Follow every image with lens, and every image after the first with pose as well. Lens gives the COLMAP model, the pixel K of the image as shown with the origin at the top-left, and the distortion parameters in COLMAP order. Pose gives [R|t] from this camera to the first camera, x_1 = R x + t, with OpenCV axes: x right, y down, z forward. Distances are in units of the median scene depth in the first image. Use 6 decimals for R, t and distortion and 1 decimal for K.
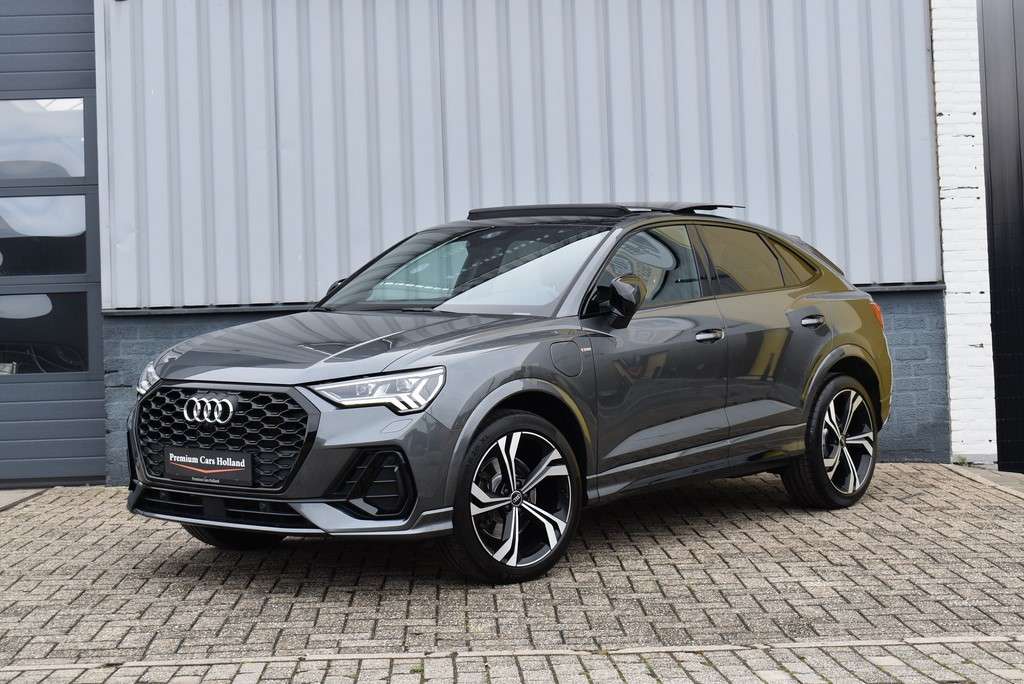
lens RADIAL K [[1750.1, 0, 512.0], [0, 1750.1, 342.0], [0, 0, 1]] dist [-0.004312, -0.043858]
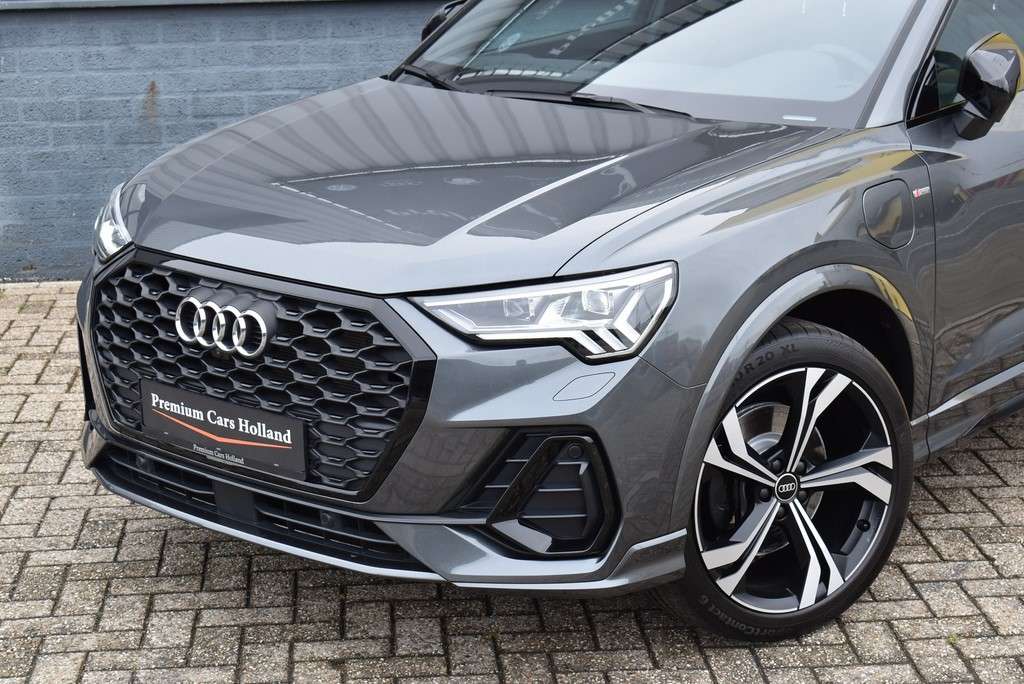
lens RADIAL K [[2120.0, 0, 512.0], [0, 2120.0, 342.0], [0, 0, 1]] dist [0.024604, 0.162498]
pose [[0.999089, 0.014948, -0.039975, -0.058958], [-0.006487, 0.978961, 0.203944, -0.086478], [0.042183, -0.203499, 0.978166, 0.369560]]
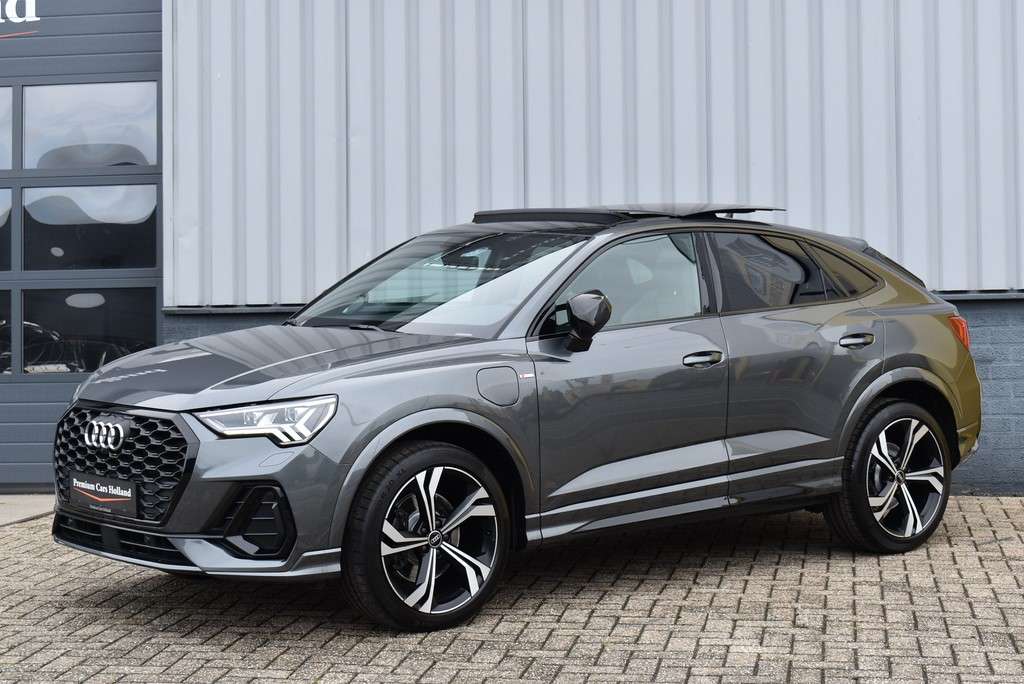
lens RADIAL K [[1941.2, 0, 512.0], [0, 1941.2, 342.0], [0, 0, 1]] dist [-0.016355, 0.069817]
pose [[0.982742, 0.017790, -0.184124, 0.230335], [-0.015316, 0.999772, 0.014849, -0.029358], [0.184347, -0.011772, 0.982791, 0.013942]]
